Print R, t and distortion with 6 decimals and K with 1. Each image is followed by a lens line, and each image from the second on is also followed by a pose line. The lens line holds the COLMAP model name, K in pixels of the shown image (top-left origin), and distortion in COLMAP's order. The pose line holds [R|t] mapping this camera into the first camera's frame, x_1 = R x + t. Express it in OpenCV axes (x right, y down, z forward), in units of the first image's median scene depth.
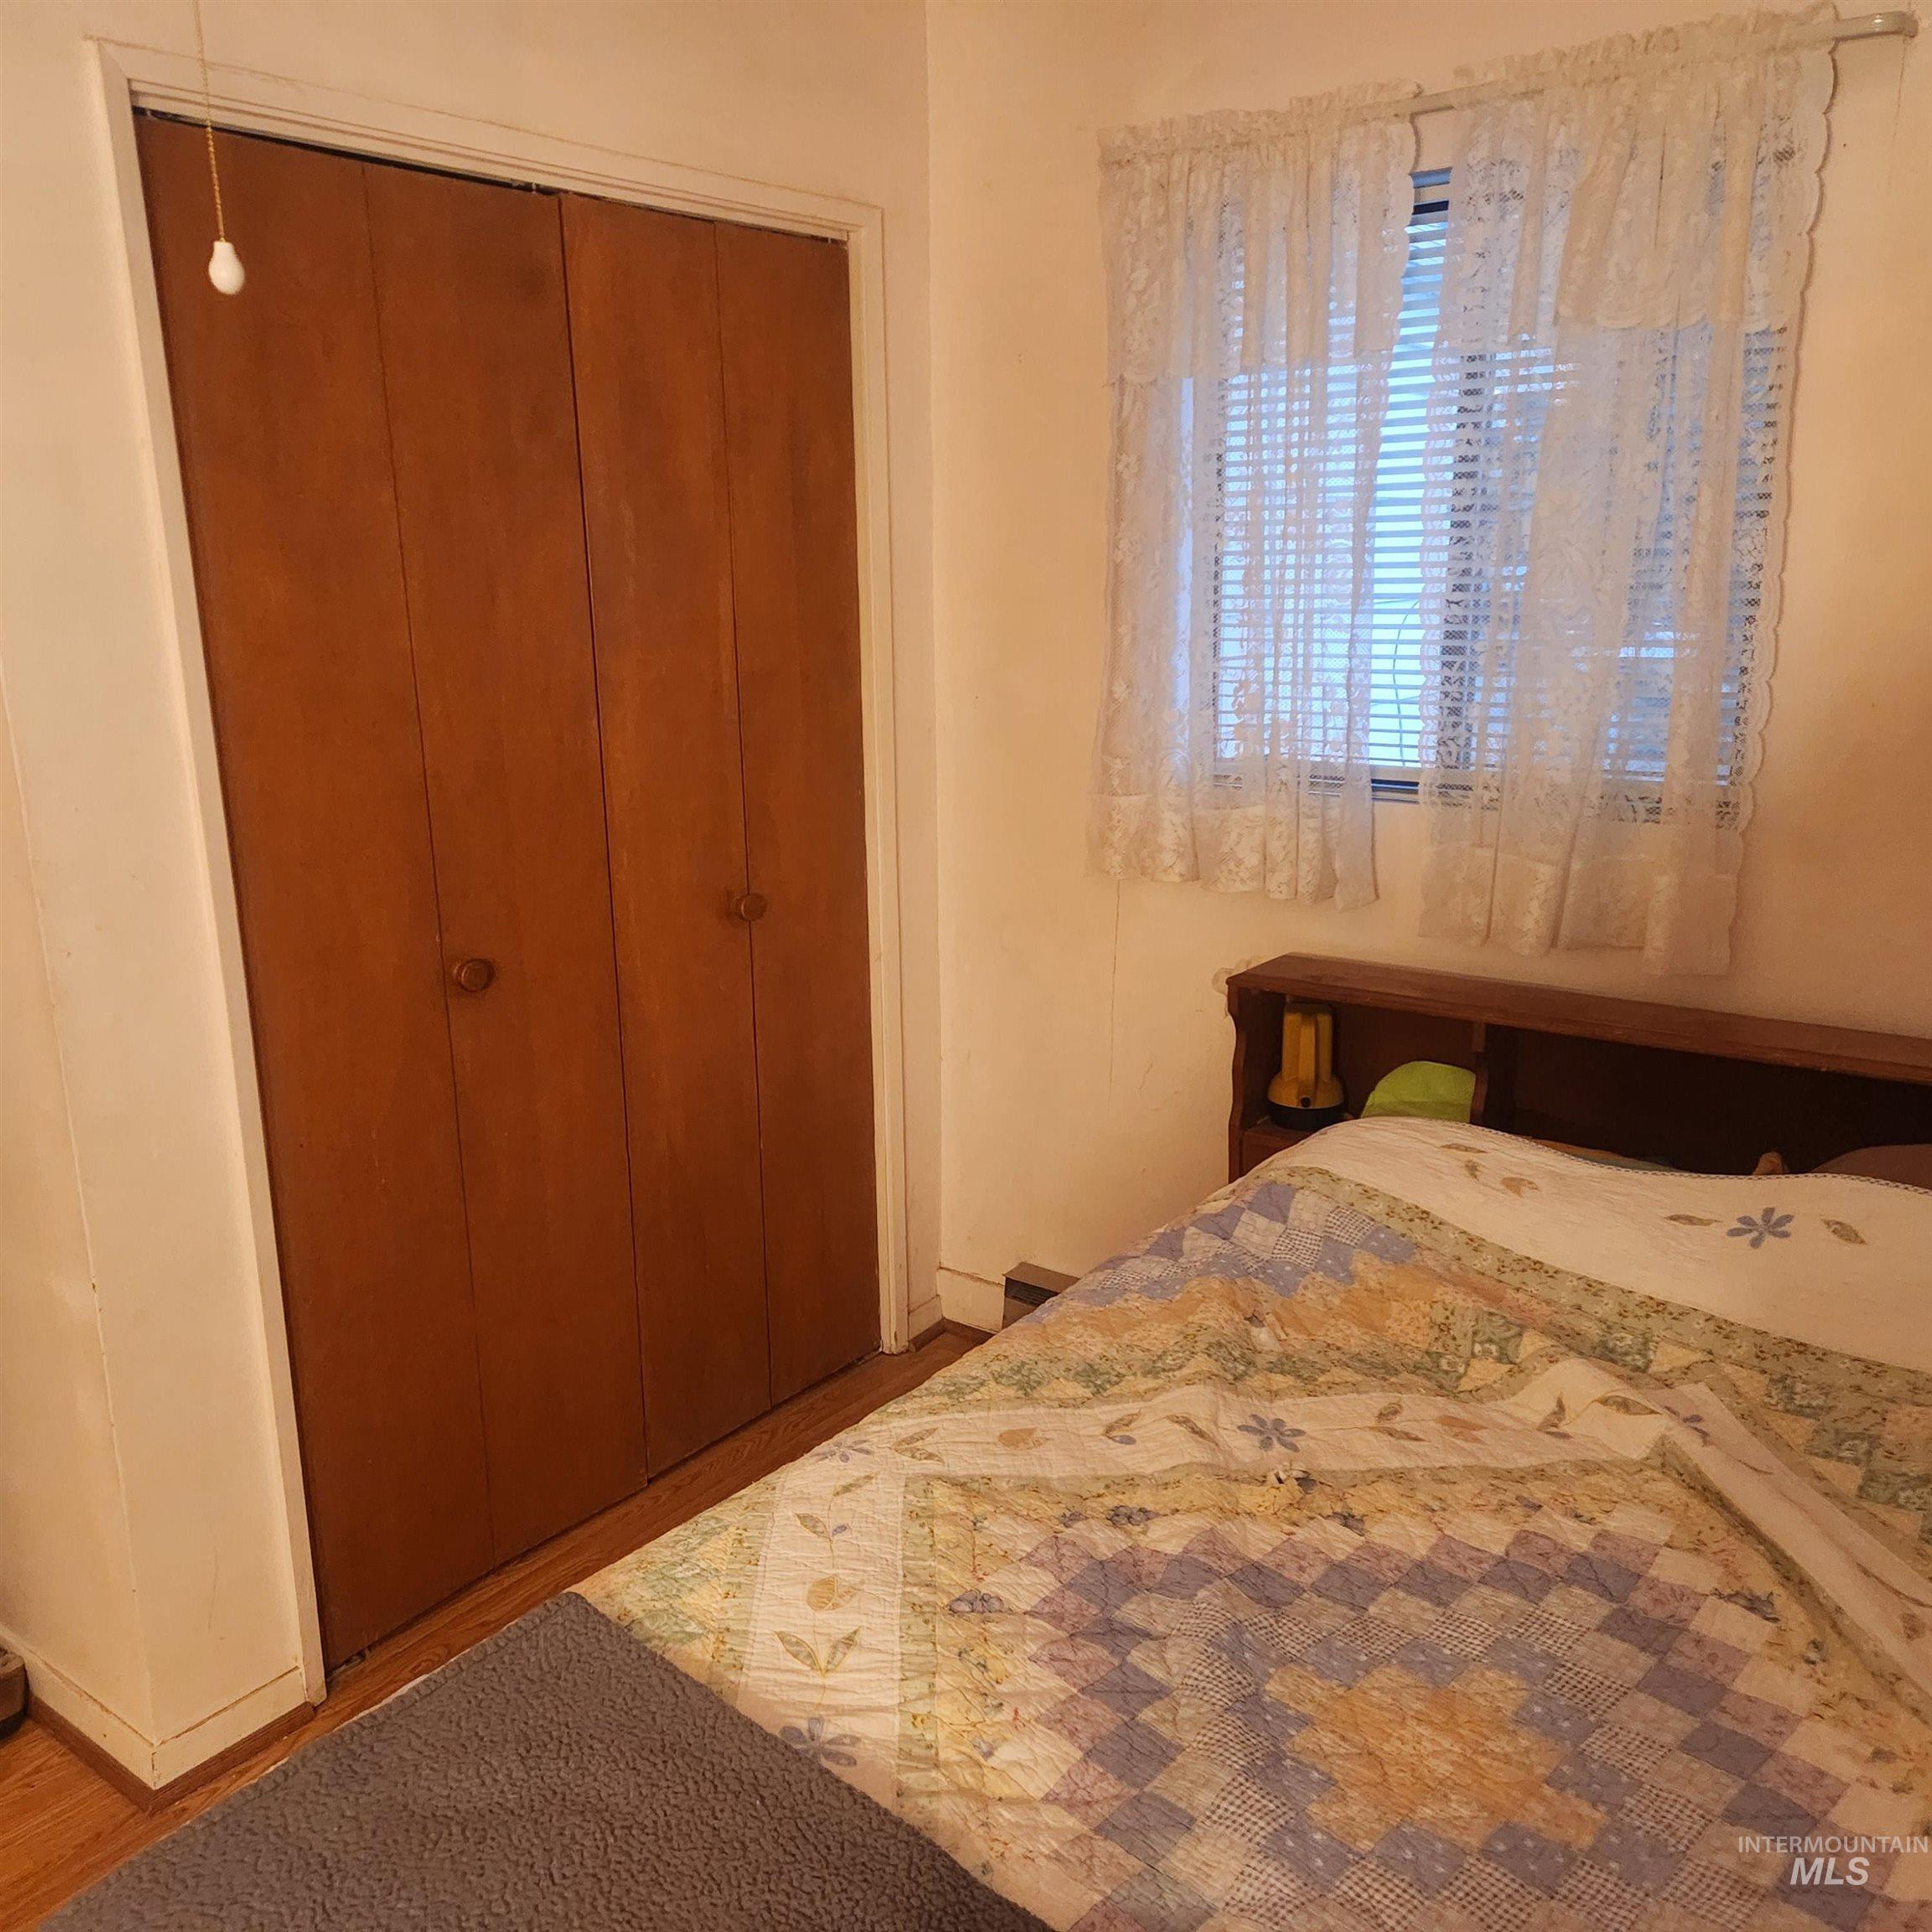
lens RADIAL K [[1717.1, 0, 905.3], [0, 1717.1, 936.4], [0, 0, 1]] dist [0.082673, -0.094019]
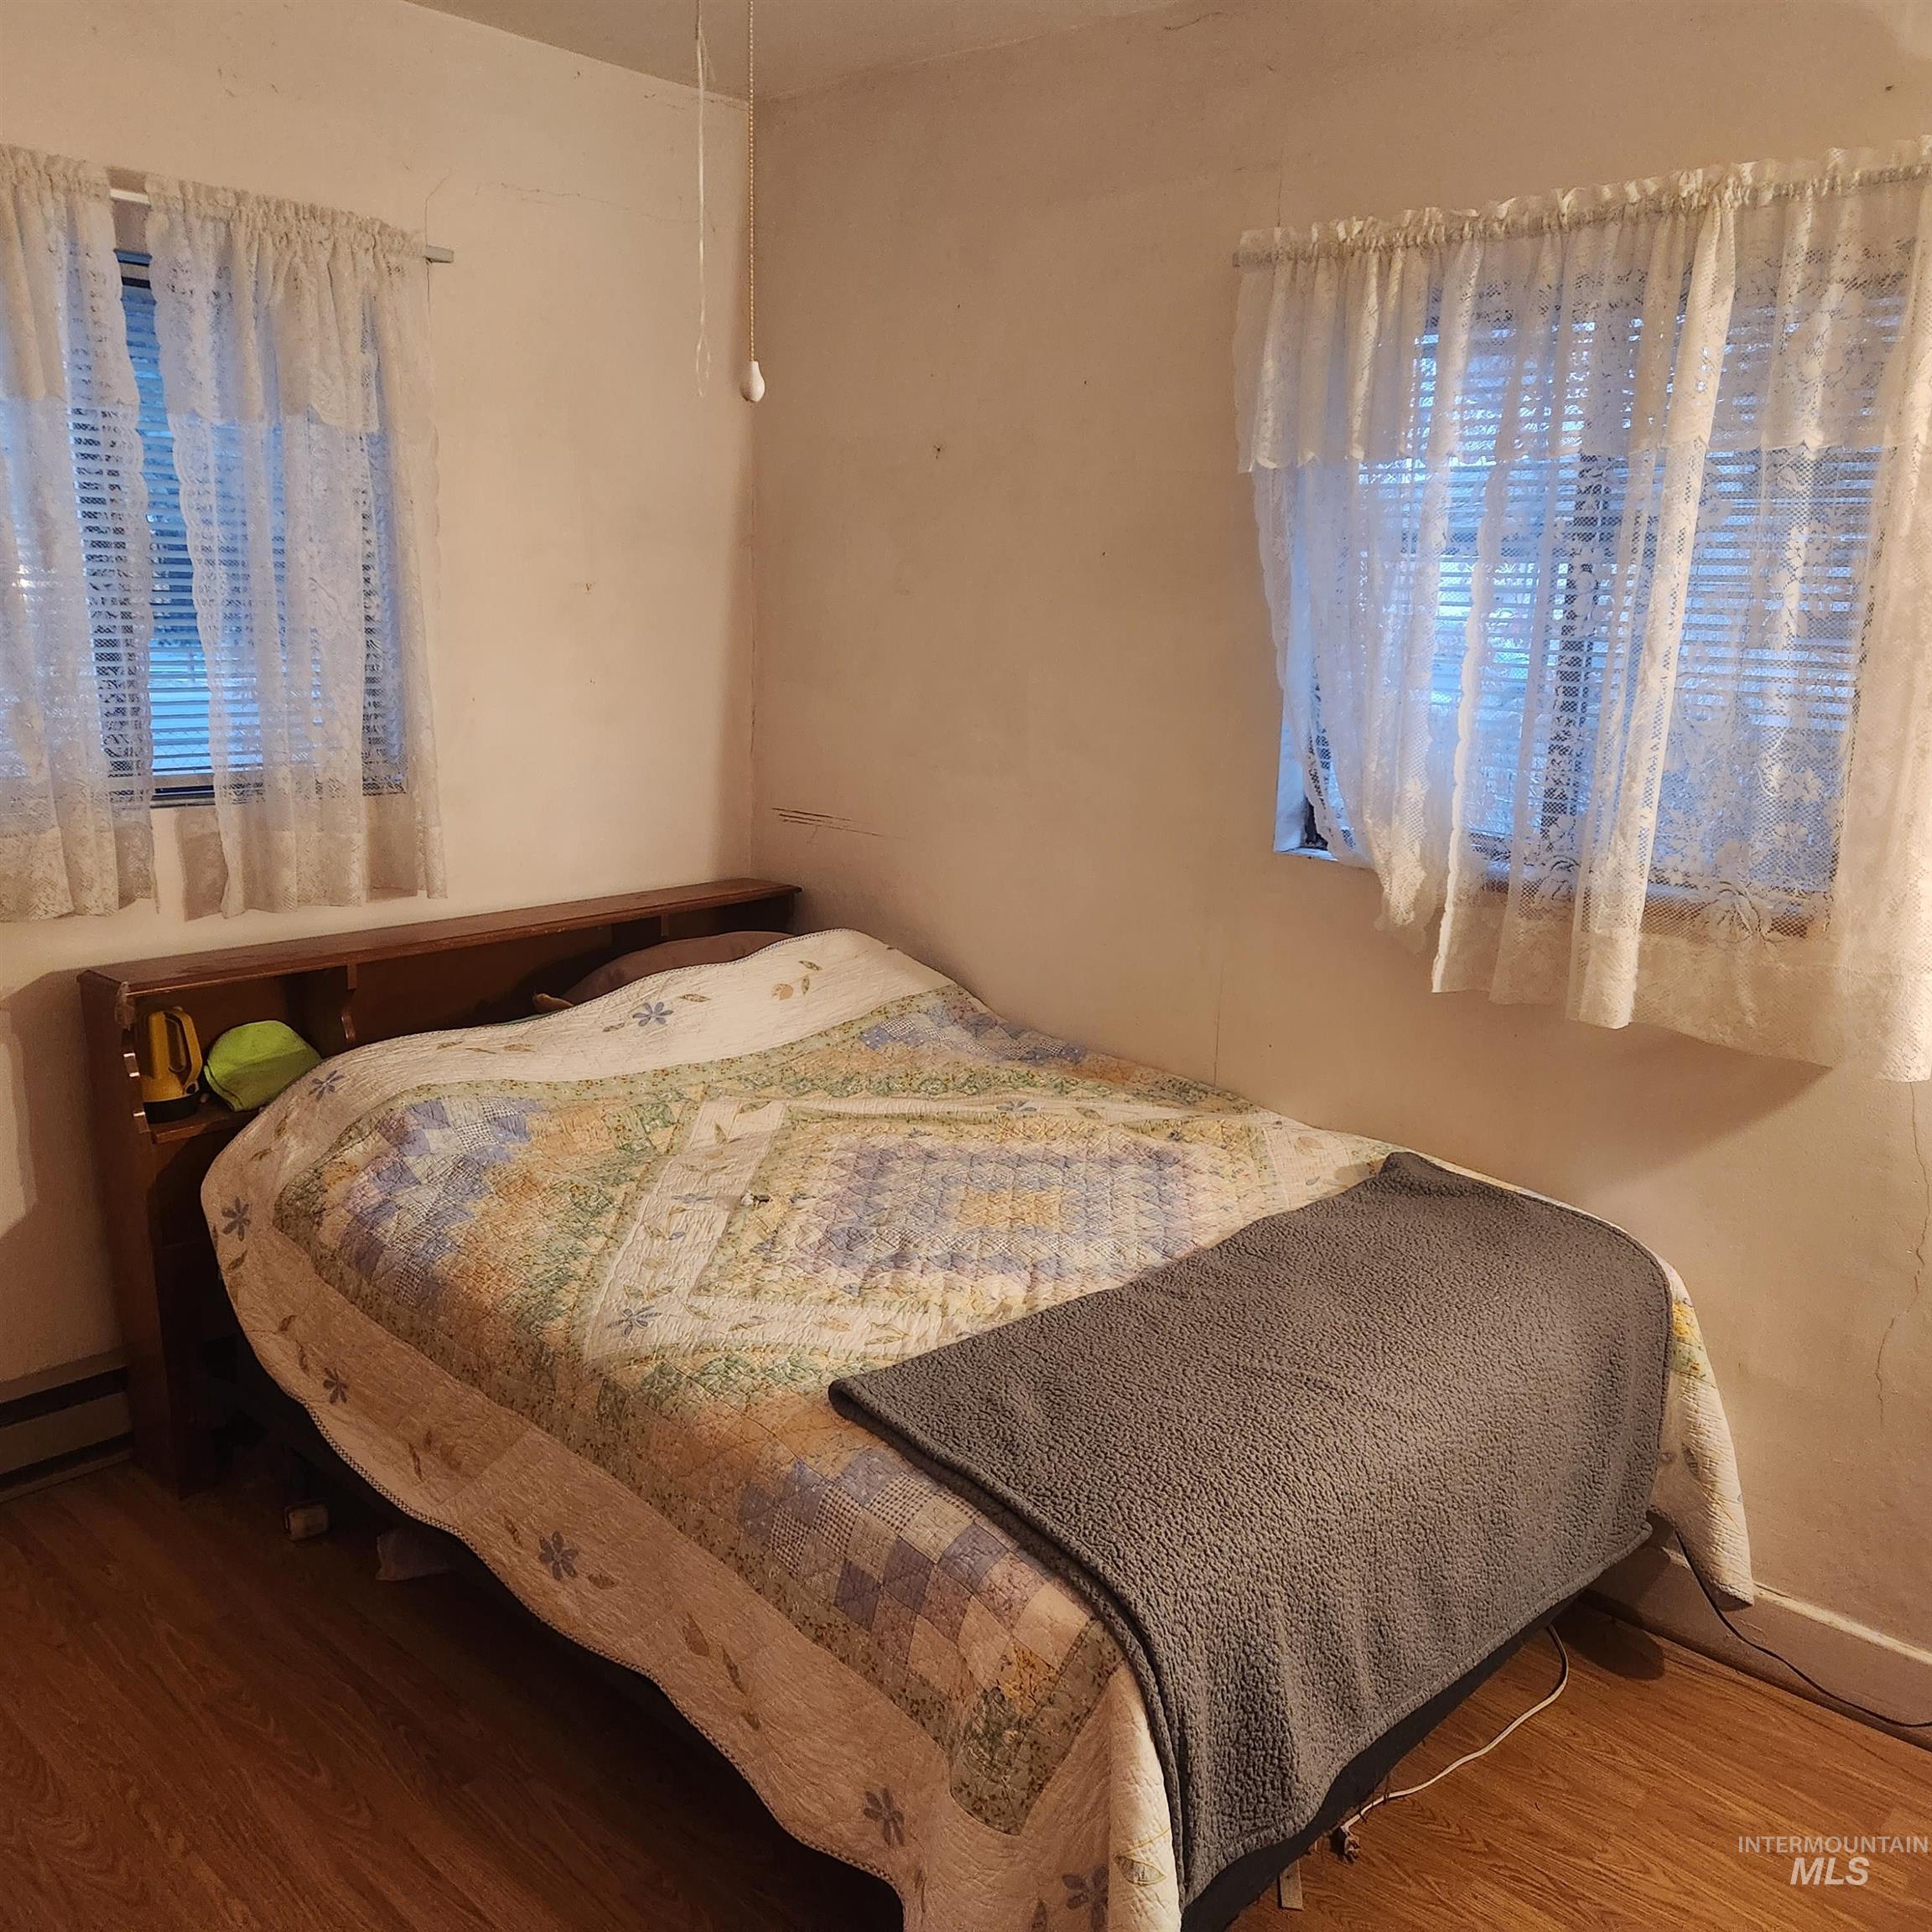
lens RADIAL K [[1717.1, 0, 905.3], [0, 1717.1, 936.4], [0, 0, 1]] dist [0.082673, -0.094019]
pose [[0.079073, -0.172424, 0.981844, -1.331096], [0.173205, 0.972323, 0.156803, -0.151107], [-0.981706, 0.157661, 0.106750, 0.689671]]
